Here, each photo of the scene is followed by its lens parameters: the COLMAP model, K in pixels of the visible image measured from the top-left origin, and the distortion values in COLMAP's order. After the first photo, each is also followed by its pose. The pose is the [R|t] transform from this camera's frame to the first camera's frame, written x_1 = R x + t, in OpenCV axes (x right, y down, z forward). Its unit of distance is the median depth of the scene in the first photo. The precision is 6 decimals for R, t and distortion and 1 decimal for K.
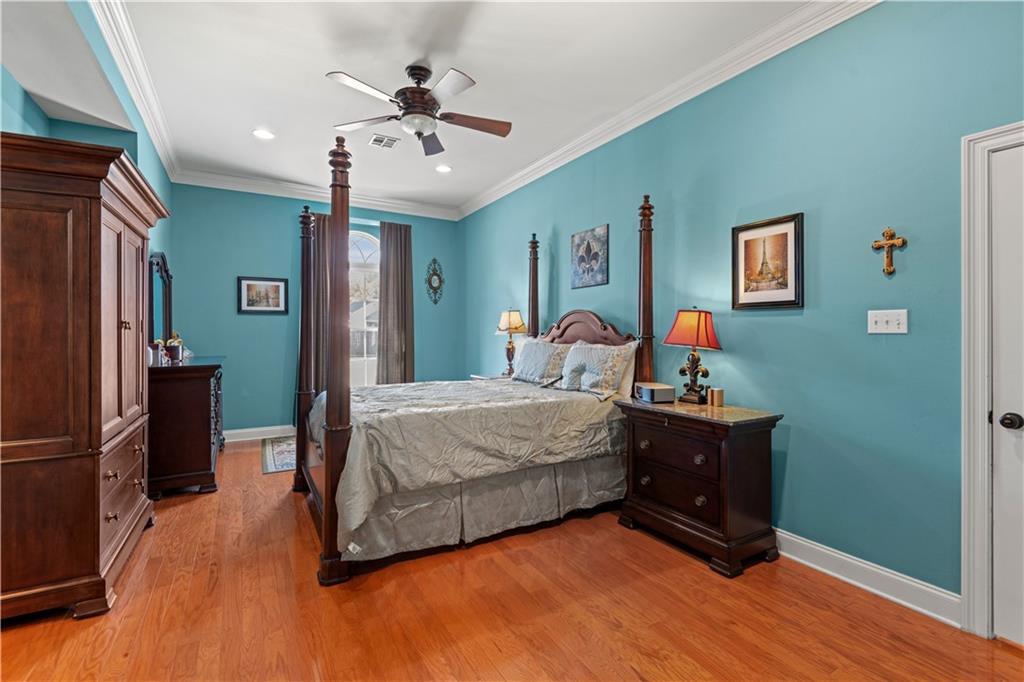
lens RADIAL K [[478.3, 0, 513.0], [0, 478.3, 333.1], [0, 0, 1]] dist [0.024821, -0.007712]
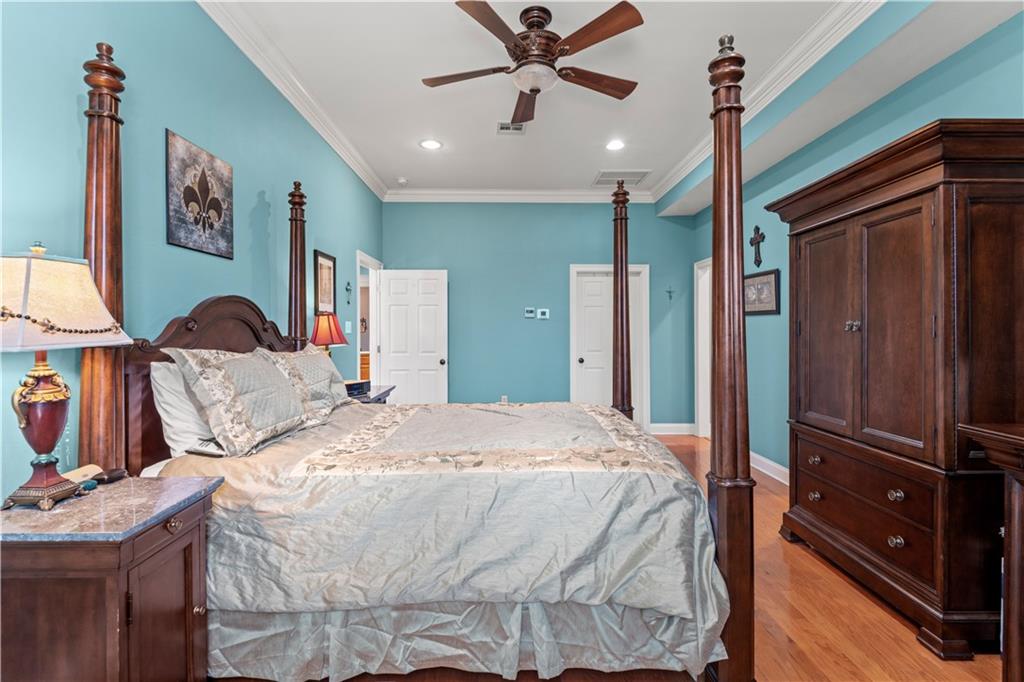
lens RADIAL K [[494.1, 0, 513.9], [0, 494.1, 336.1], [0, 0, 1]] dist [0.003441, -0.004675]
pose [[-0.880492, -0.004296, 0.474042, -0.440109], [0.002459, 0.999904, 0.013629, -0.007784], [-0.474055, 0.013166, -0.880397, 1.371139]]
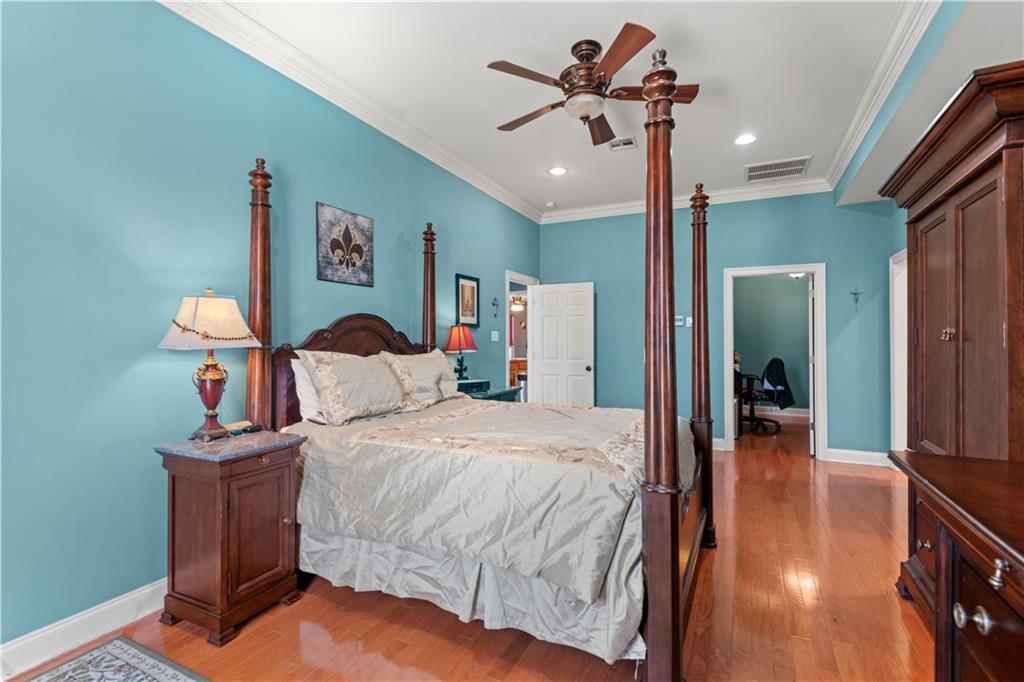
lens RADIAL K [[478.3, 0, 506.8], [0, 478.3, 340.8], [0, 0, 1]] dist [0.024821, -0.007712]
pose [[-0.569258, -0.003326, 0.822152, -0.654971], [0.001747, 0.999985, 0.005255, -0.007212], [-0.822157, 0.004428, -0.569243, 1.267286]]
